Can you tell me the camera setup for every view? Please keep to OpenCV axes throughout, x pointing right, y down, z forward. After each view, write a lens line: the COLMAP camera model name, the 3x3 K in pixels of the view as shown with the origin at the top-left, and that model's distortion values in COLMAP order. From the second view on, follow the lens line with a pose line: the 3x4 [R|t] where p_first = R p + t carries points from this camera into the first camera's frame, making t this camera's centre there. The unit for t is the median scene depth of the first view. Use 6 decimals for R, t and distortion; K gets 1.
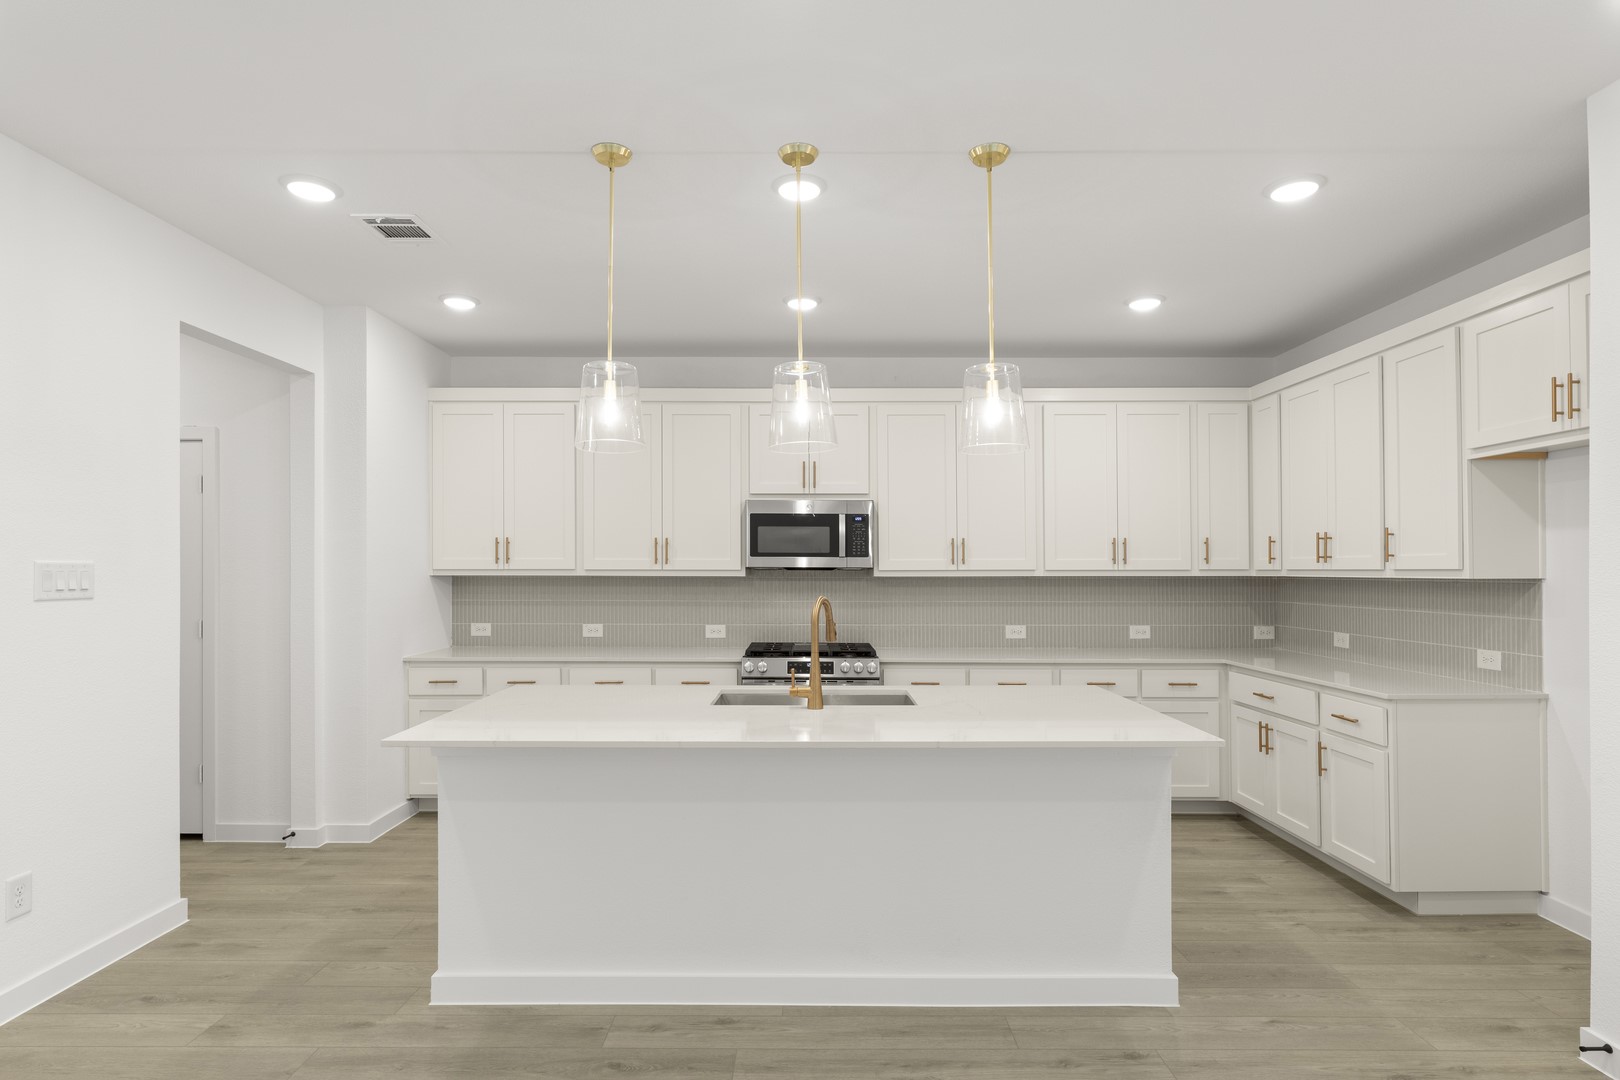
lens RADIAL K [[824.6, 0, 808.2], [0, 824.6, 560.2], [0, 0, 1]] dist [-0.000296, -0.000048]
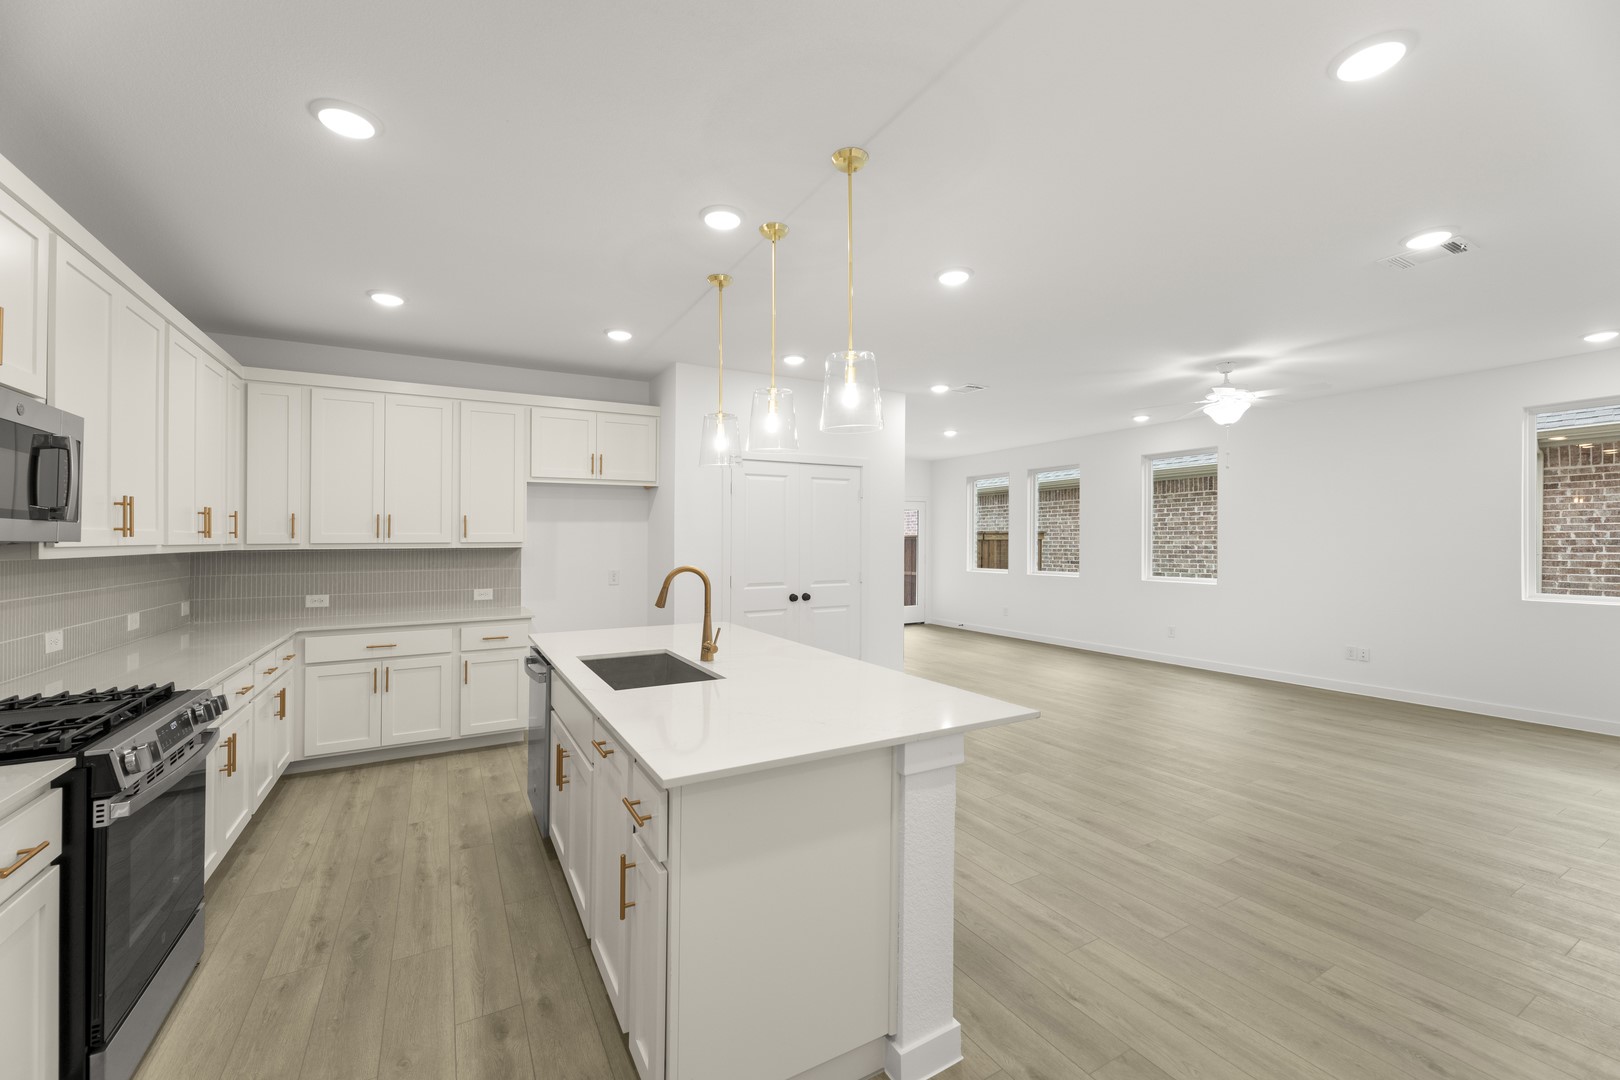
lens RADIAL K [[648.0, 0, 813.0], [0, 648.0, 541.3], [0, 0, 1]] dist [-0.000439, -0.000018]
pose [[-0.499107, 0.000716, 0.866540, -0.612280], [-0.006113, 0.999972, -0.004348, 0.008990], [-0.866519, -0.007467, -0.499089, 0.939692]]
